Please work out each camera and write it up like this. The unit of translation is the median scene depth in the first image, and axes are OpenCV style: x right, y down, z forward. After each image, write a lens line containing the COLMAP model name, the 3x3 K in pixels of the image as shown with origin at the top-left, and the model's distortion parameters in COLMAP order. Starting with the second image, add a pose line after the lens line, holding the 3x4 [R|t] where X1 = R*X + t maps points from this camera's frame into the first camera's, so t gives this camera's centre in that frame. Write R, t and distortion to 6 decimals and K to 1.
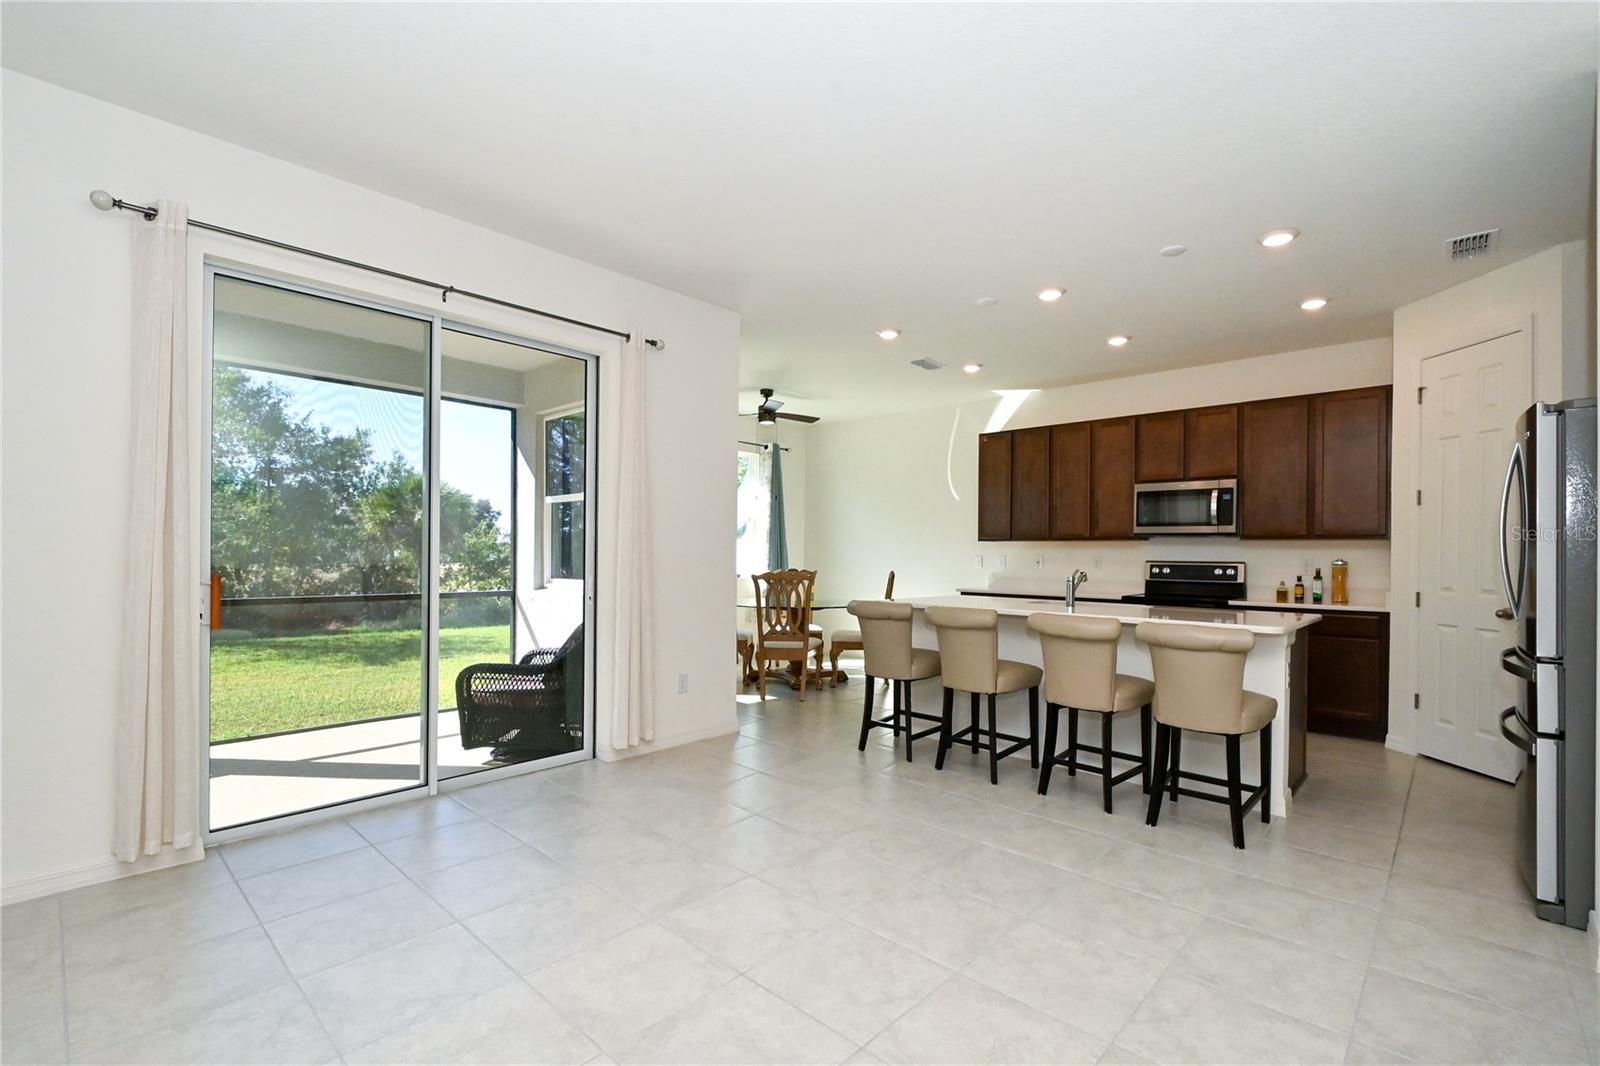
lens RADIAL K [[727.2, 0, 795.0], [0, 727.2, 546.4], [0, 0, 1]] dist [-0.003999, 0.000812]
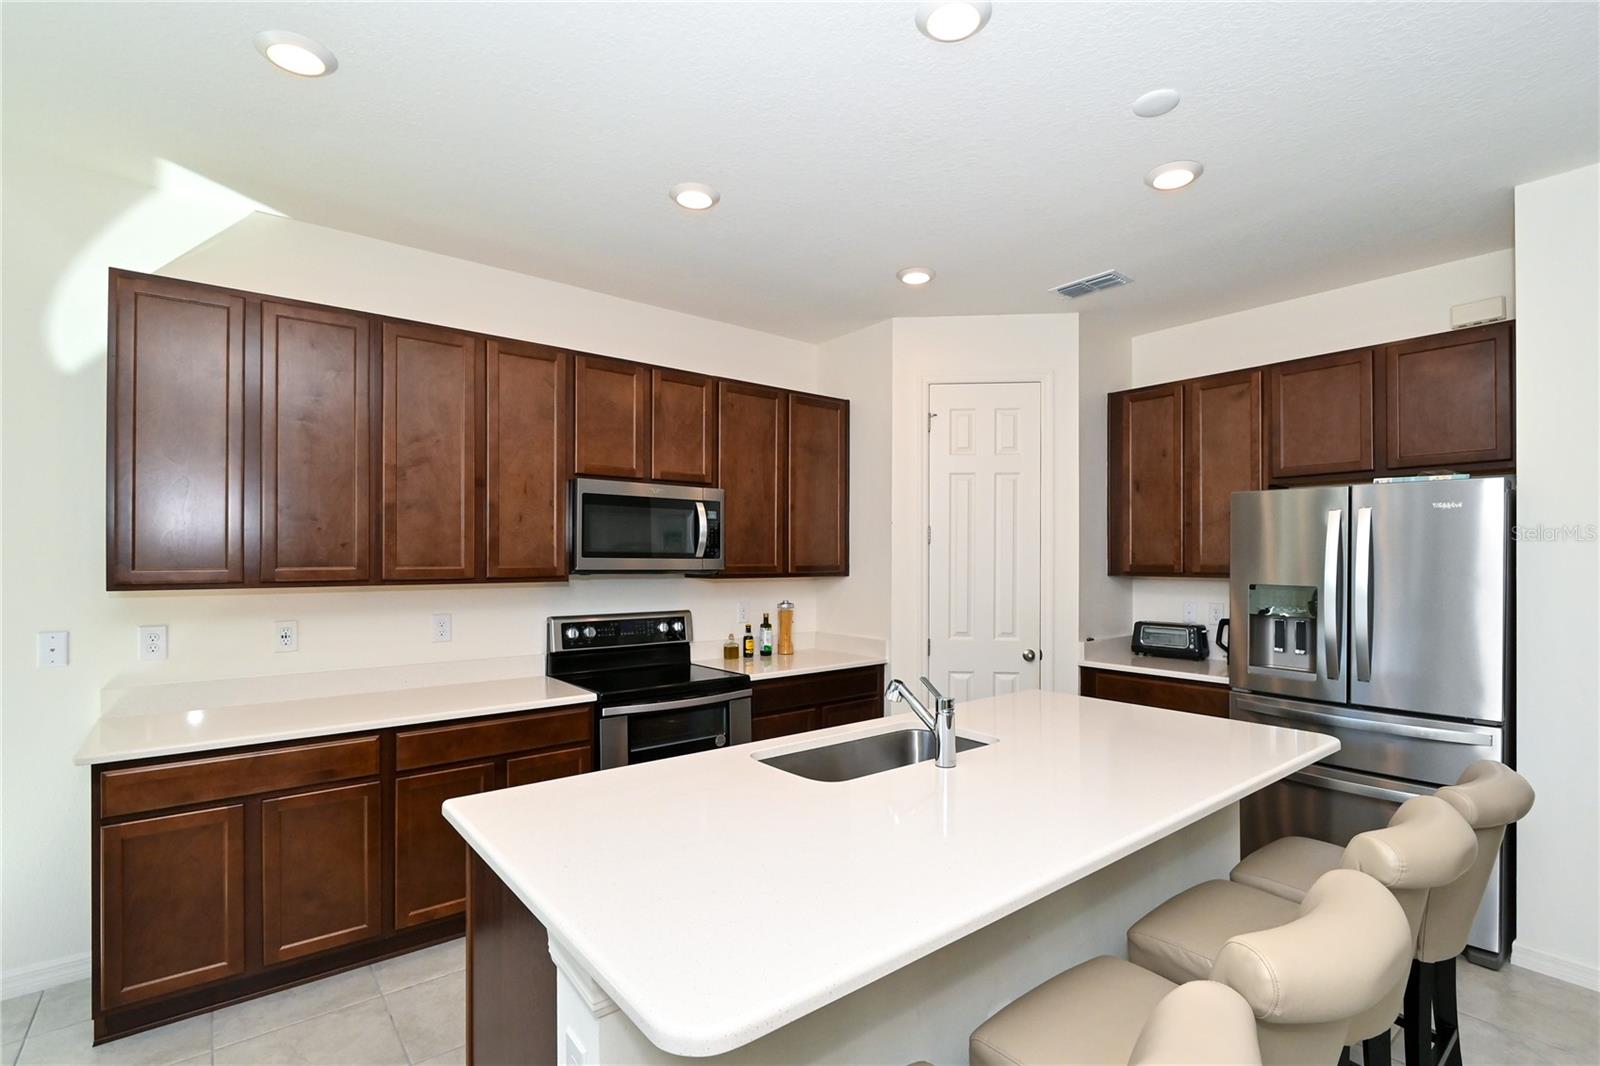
lens RADIAL K [[727.2, 0, 814.4], [0, 727.2, 553.1], [0, 0, 1]] dist [-0.003999, 0.000812]
pose [[0.127906, 0.003701, 0.991779, -0.046811], [-0.005813, 0.999979, -0.002982, -0.032044], [-0.991769, -0.005384, 0.127925, 0.818661]]
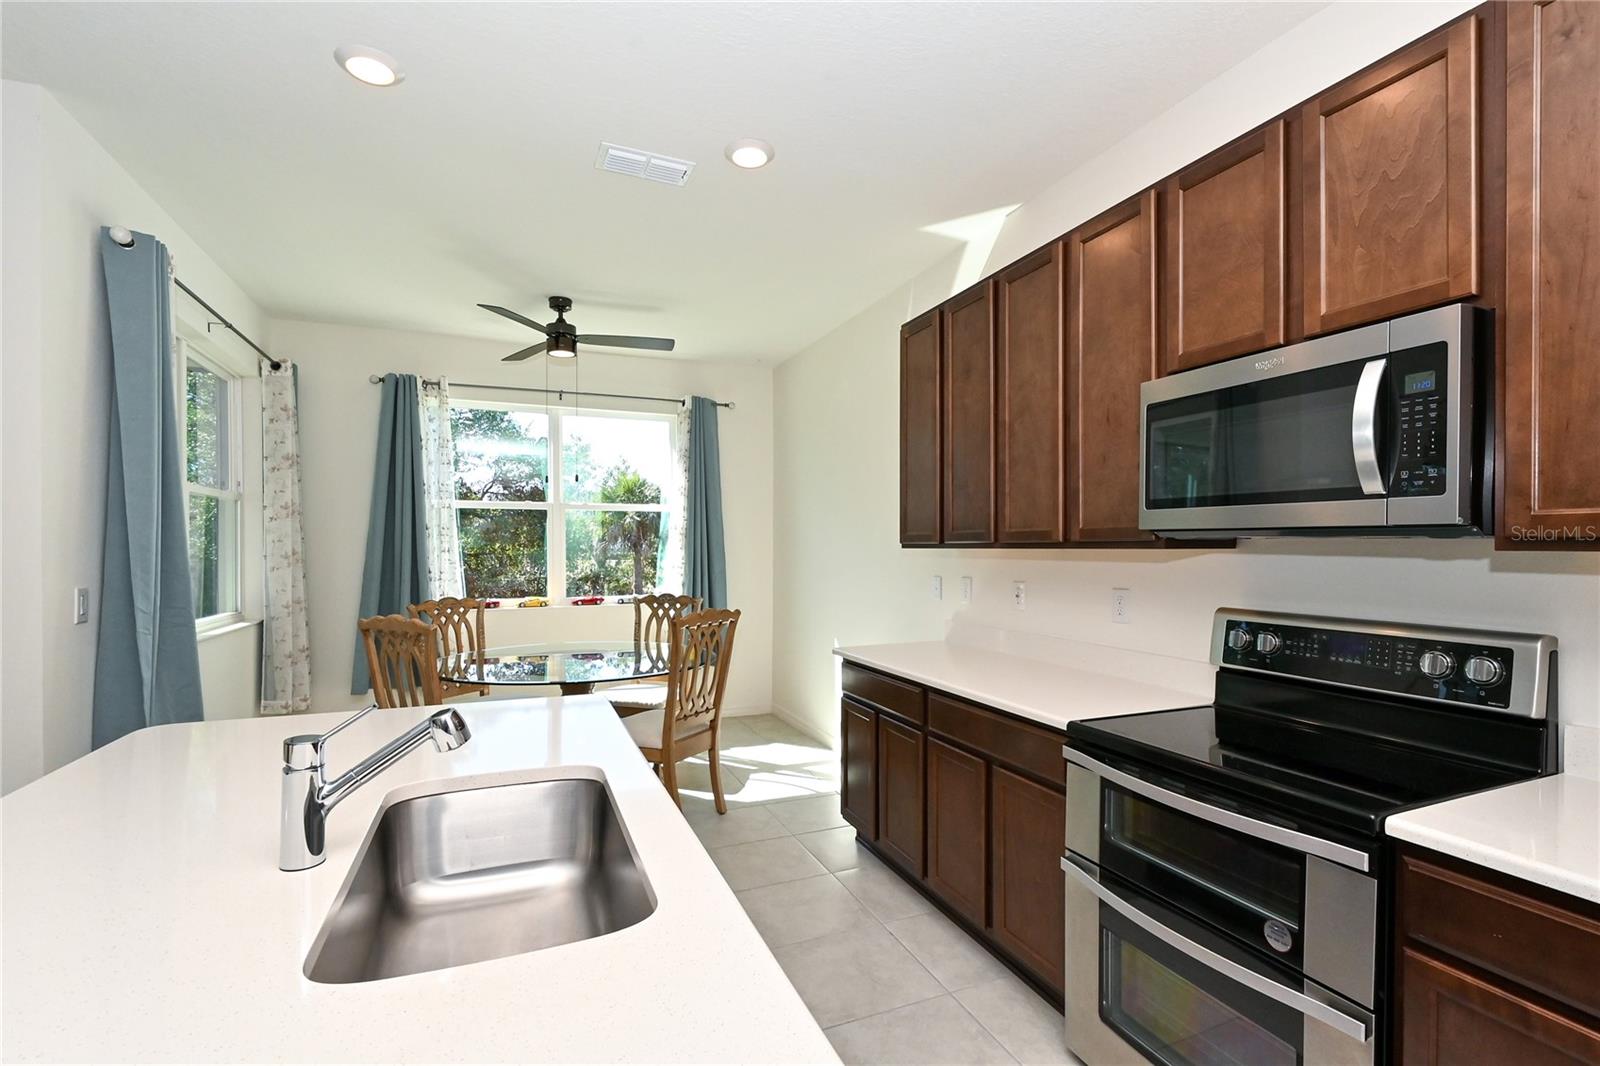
lens RADIAL K [[727.2, 0, 814.2], [0, 727.2, 545.4], [0, 0, 1]] dist [-0.003999, 0.000812]
pose [[0.918339, -0.008249, -0.395708, 0.497081], [0.010367, 0.999941, 0.003213, -0.014434], [0.395658, -0.007053, 0.918371, 0.681233]]
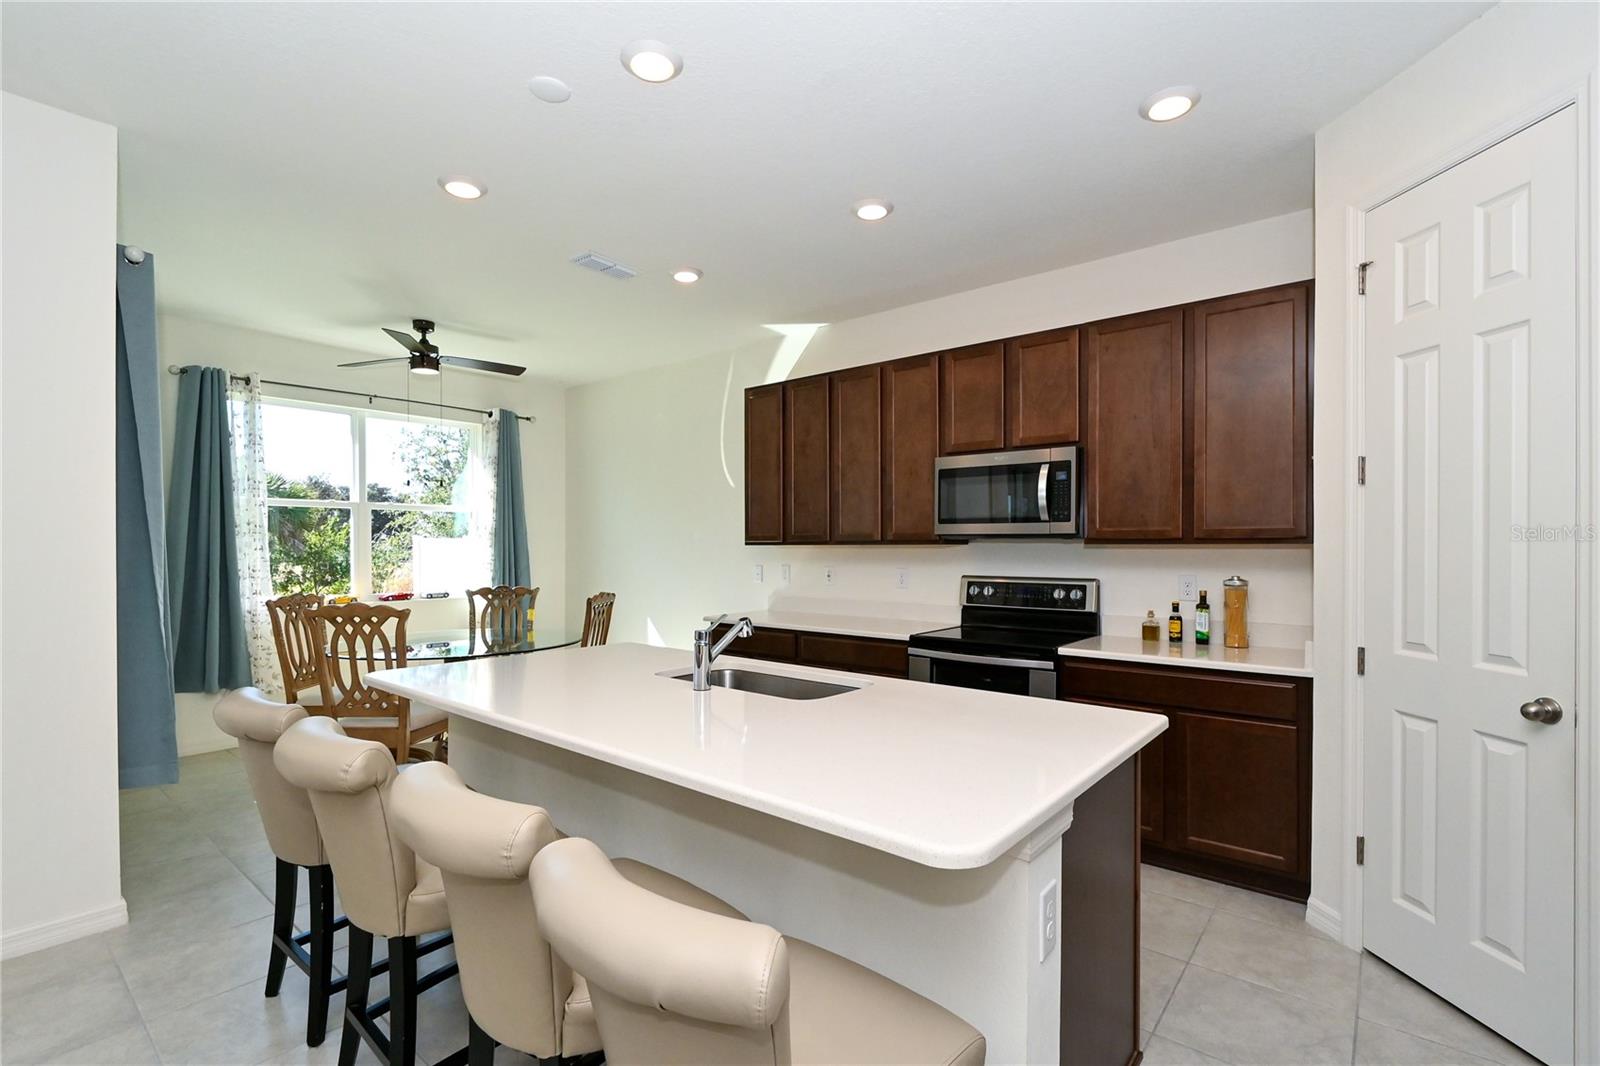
lens RADIAL K [[727.2, 0, 799.1], [0, 727.2, 540.1], [0, 0, 1]] dist [-0.003999, 0.000812]
pose [[0.998112, -0.008652, 0.060810, 0.331682], [0.008542, 0.999961, 0.002070, -0.016483], [-0.060825, -0.001547, 0.998147, 0.394871]]
